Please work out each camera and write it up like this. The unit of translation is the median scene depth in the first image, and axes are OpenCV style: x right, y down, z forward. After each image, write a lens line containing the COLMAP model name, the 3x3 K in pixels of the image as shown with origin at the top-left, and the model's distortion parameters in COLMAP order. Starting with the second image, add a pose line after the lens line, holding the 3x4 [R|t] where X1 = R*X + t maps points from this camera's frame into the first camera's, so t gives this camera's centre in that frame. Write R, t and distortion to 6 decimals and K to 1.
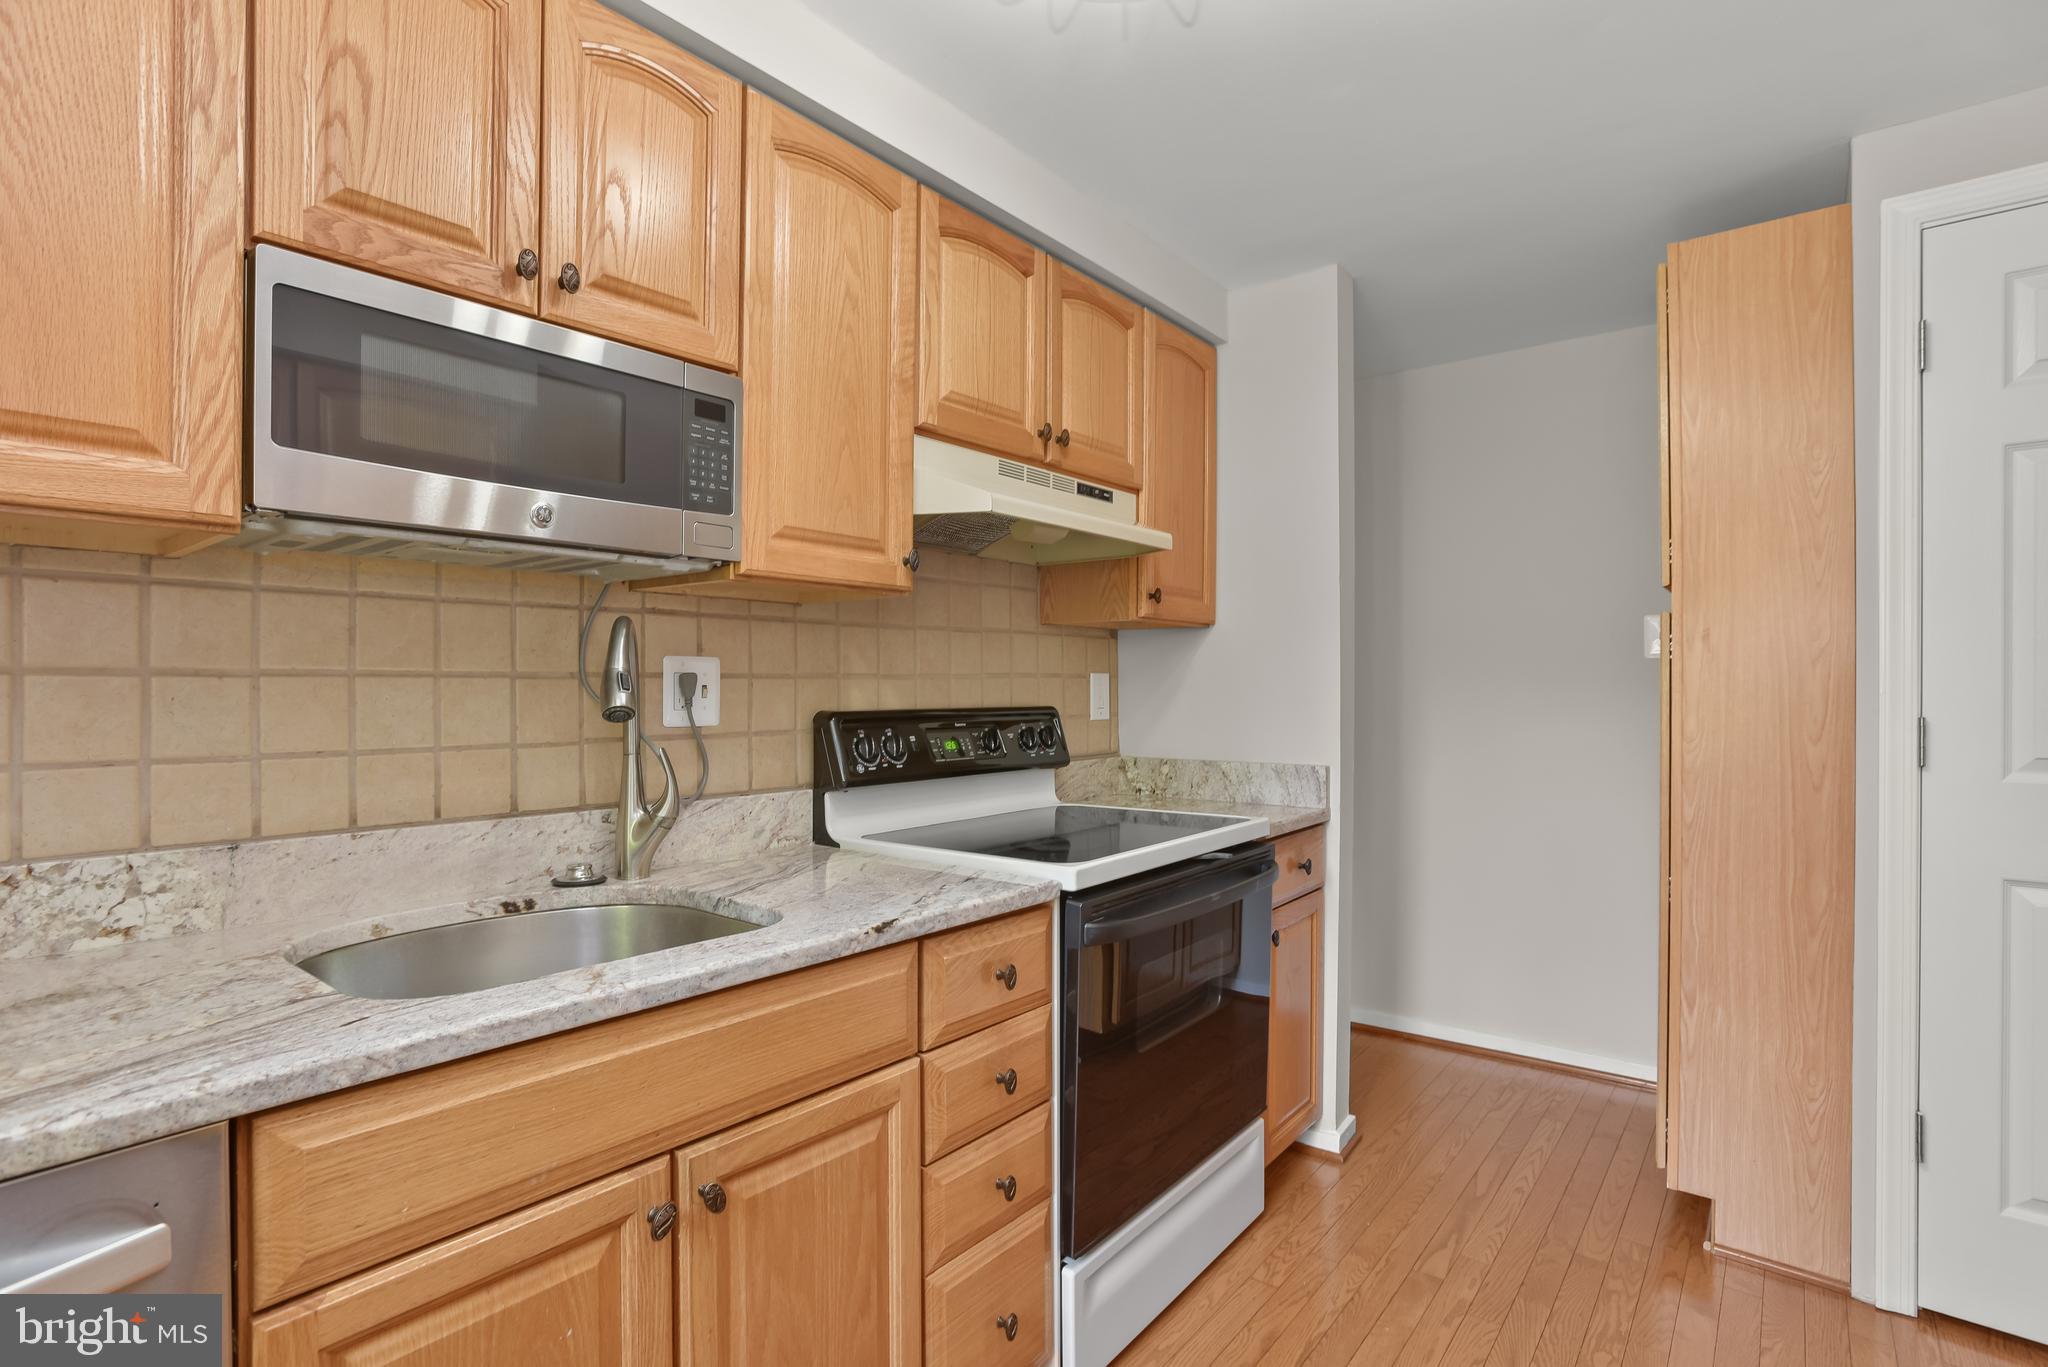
lens RADIAL K [[981.7, 0, 1017.7], [0, 981.7, 687.9], [0, 0, 1]] dist [-0.037943, 0.001206]
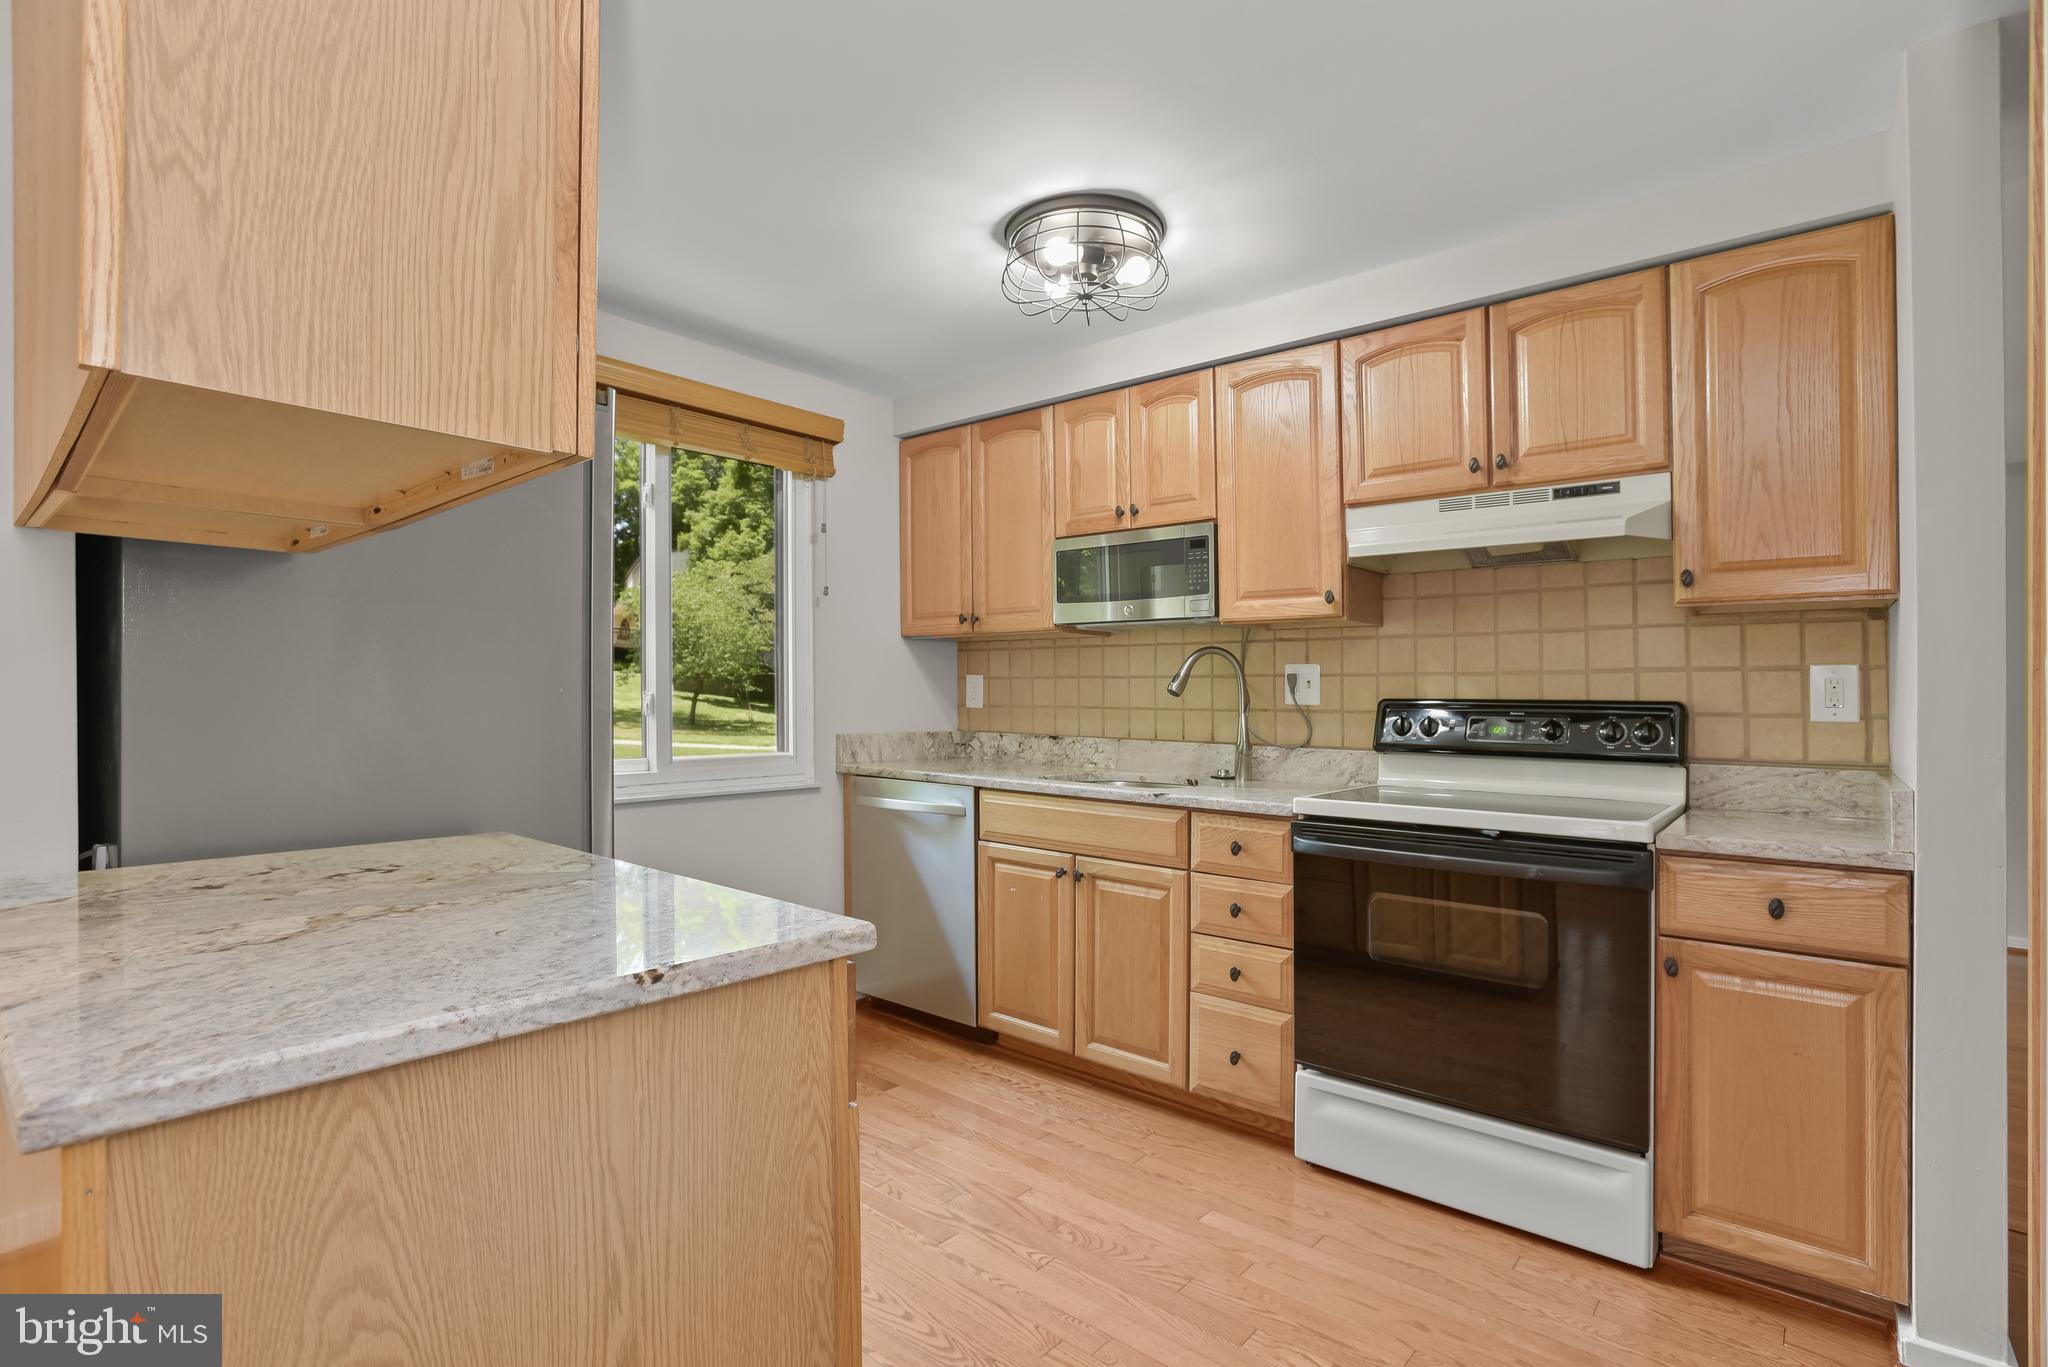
lens RADIAL K [[981.7, 0, 1017.7], [0, 981.7, 687.9], [0, 0, 1]] dist [-0.037943, 0.001206]
pose [[-0.037627, -0.006077, -0.999273, 1.418521], [-0.010187, 0.999932, -0.005697, 0.024581], [0.999240, 0.009966, -0.037686, 0.569524]]
